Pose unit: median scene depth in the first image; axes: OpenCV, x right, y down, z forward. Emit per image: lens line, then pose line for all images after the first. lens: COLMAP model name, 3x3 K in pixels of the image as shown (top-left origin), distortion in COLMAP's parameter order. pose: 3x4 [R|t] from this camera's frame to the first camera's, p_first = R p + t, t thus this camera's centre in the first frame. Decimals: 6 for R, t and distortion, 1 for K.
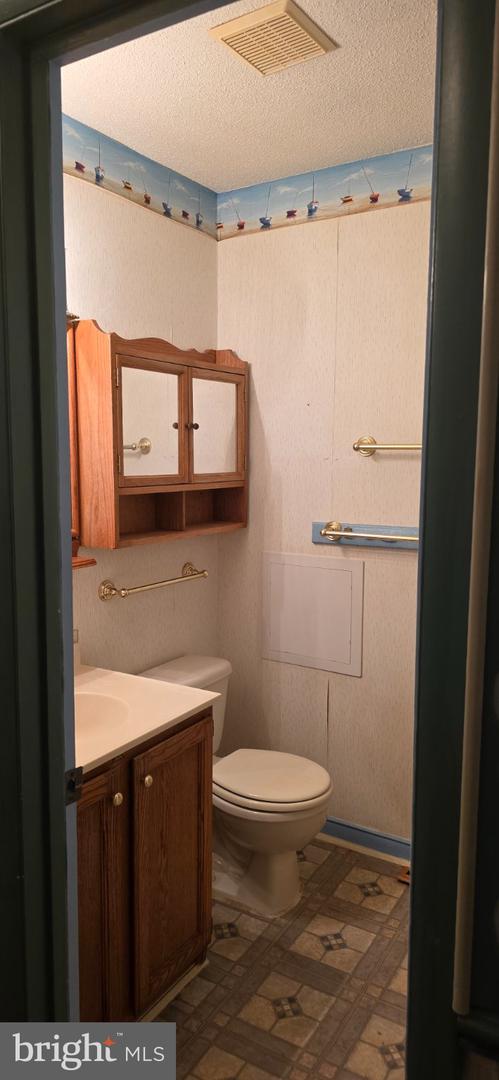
lens RADIAL K [[725.6, 0, 223.5], [0, 725.6, 526.7], [0, 0, 1]] dist [0.064494, -0.084176]
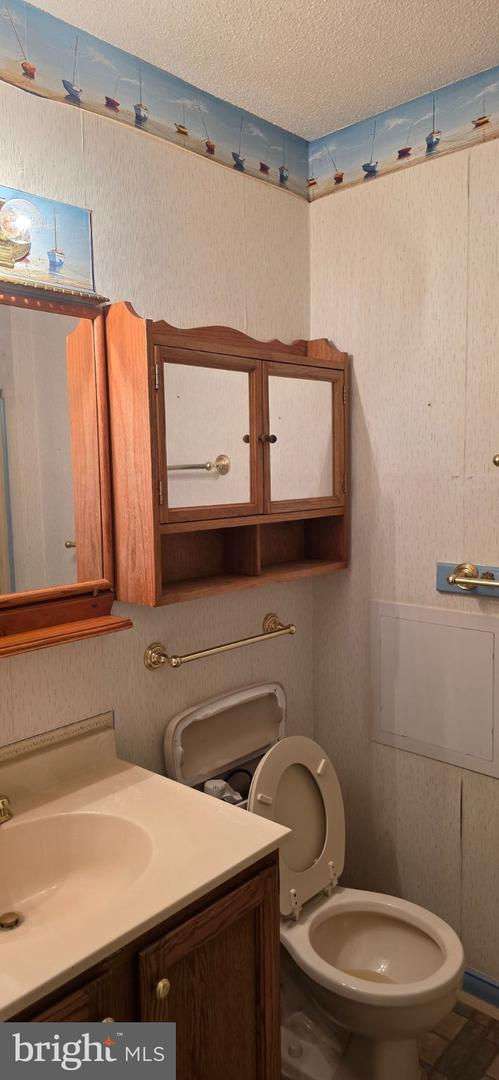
lens RADIAL K [[725.6, 0, 223.5], [0, 725.6, 526.7], [0, 0, 1]] dist [0.064494, -0.084176]
pose [[0.983024, -0.006899, -0.183347, 0.048073], [0.003770, 0.999841, -0.017411, -0.032885], [0.183438, 0.016424, 0.982894, 0.243512]]
